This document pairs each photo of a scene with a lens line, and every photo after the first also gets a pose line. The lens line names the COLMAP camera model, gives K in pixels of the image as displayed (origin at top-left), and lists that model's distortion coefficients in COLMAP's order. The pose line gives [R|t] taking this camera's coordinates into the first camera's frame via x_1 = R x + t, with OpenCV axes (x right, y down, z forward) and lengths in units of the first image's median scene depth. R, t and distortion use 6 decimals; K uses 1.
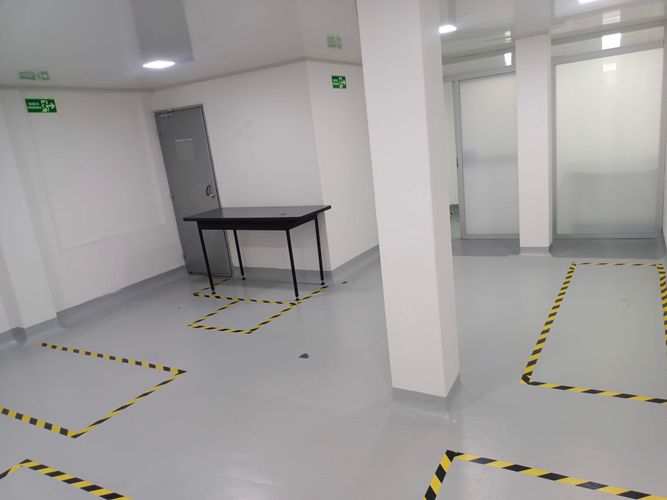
lens RADIAL K [[491.2, 0, 333.5], [0, 491.2, 250.0], [0, 0, 1]] dist [0.040851, -0.087076]
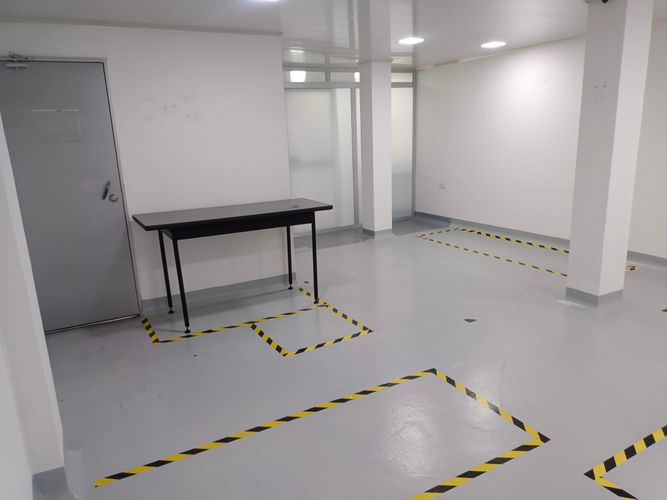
lens RADIAL K [[499.0, 0, 333.3], [0, 499.0, 262.5], [0, 0, 1]] dist [-0.008869, -0.008974]
pose [[0.513258, -0.130749, 0.848216, -0.753027], [0.172472, 0.983878, 0.047297, -0.006452], [-0.840726, 0.122018, 0.527534, 0.452024]]
